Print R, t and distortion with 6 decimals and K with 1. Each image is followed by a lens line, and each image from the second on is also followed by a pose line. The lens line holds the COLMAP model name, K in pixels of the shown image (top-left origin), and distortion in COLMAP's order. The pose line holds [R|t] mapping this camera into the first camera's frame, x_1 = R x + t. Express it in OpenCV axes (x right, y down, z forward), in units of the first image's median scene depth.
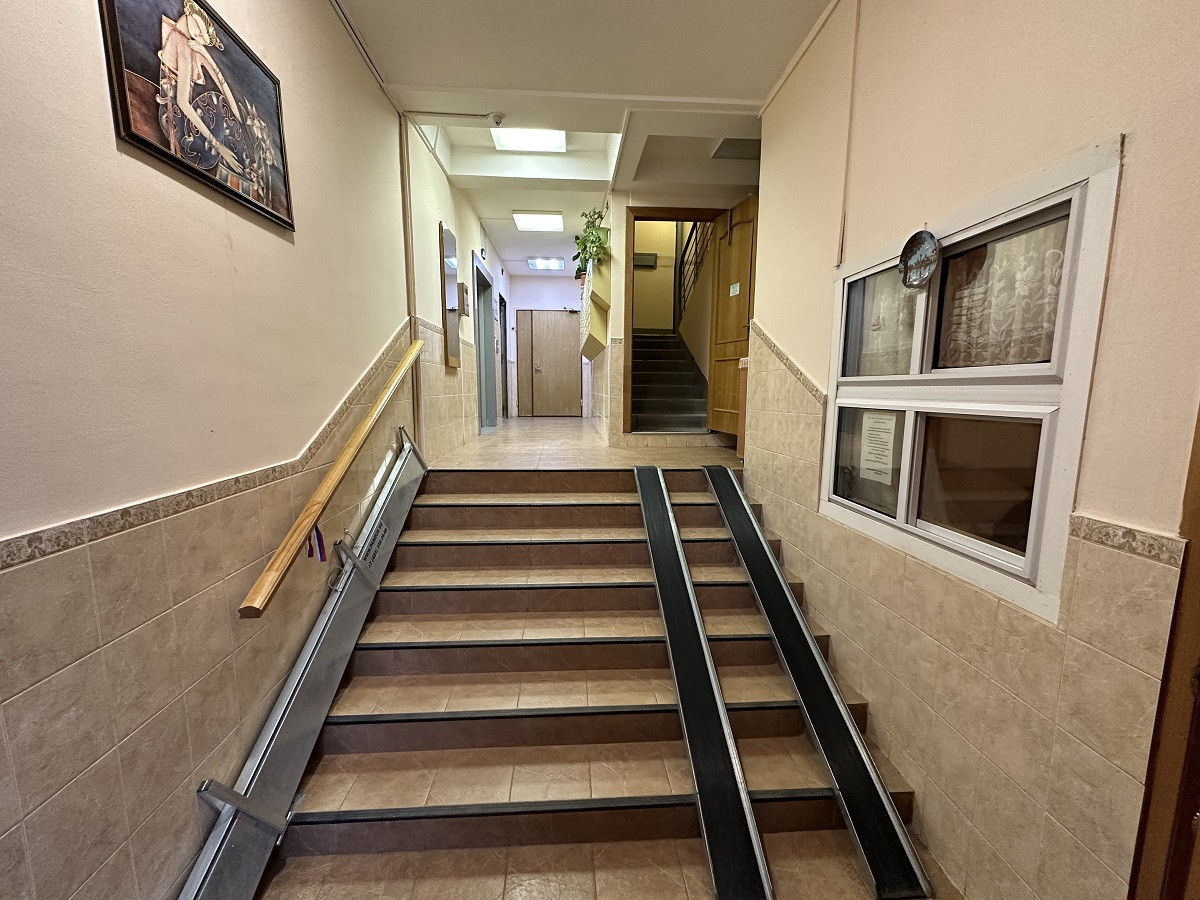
lens RADIAL K [[475.2, 0, 594.8], [0, 475.2, 450.6], [0, 0, 1]] dist [0.001772, -0.000284]
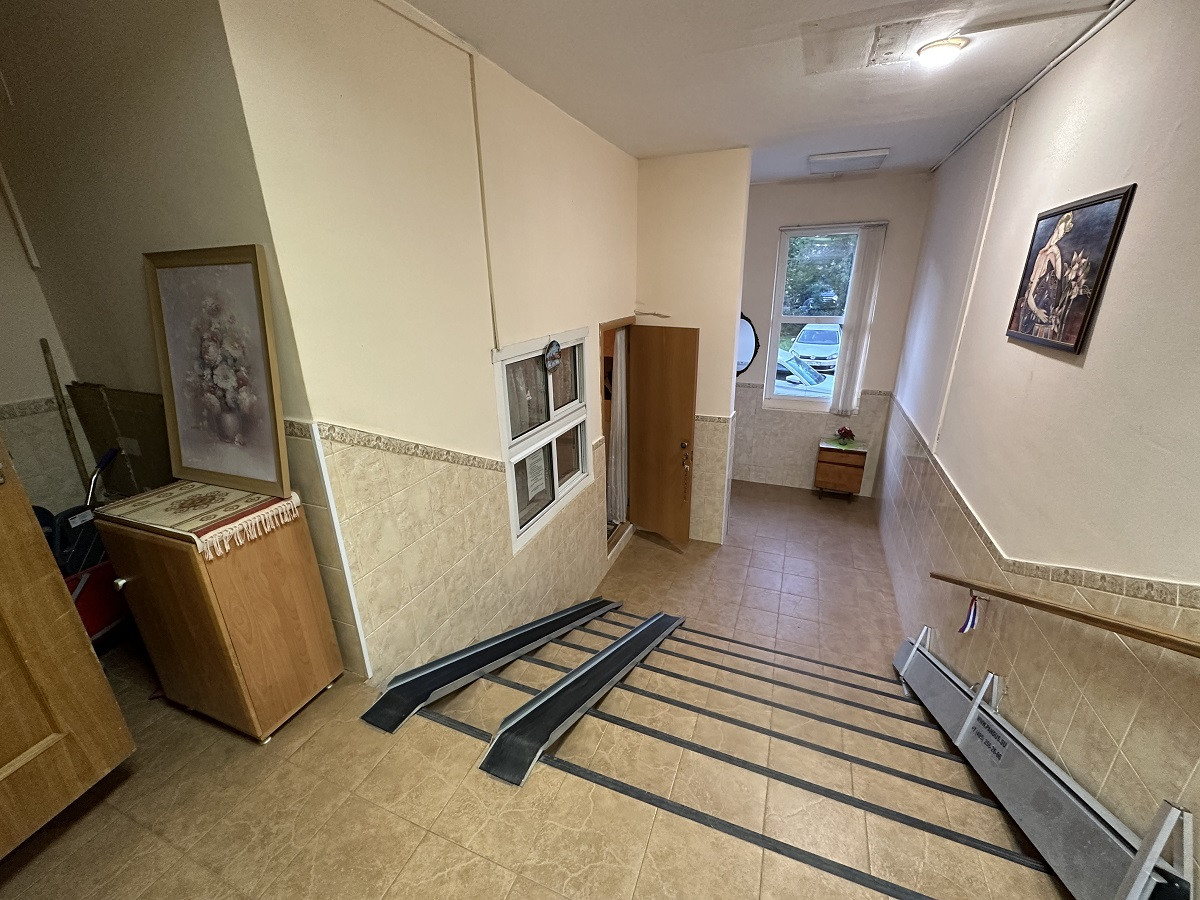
lens RADIAL K [[475.2, 0, 602.7], [0, 475.2, 448.6], [0, 0, 1]] dist [0.001772, -0.000284]
pose [[-0.896018, -0.139289, 0.421604, -0.181520], [0.069607, 0.893717, 0.443198, -0.629794], [-0.438527, 0.426460, -0.791092, 1.794375]]
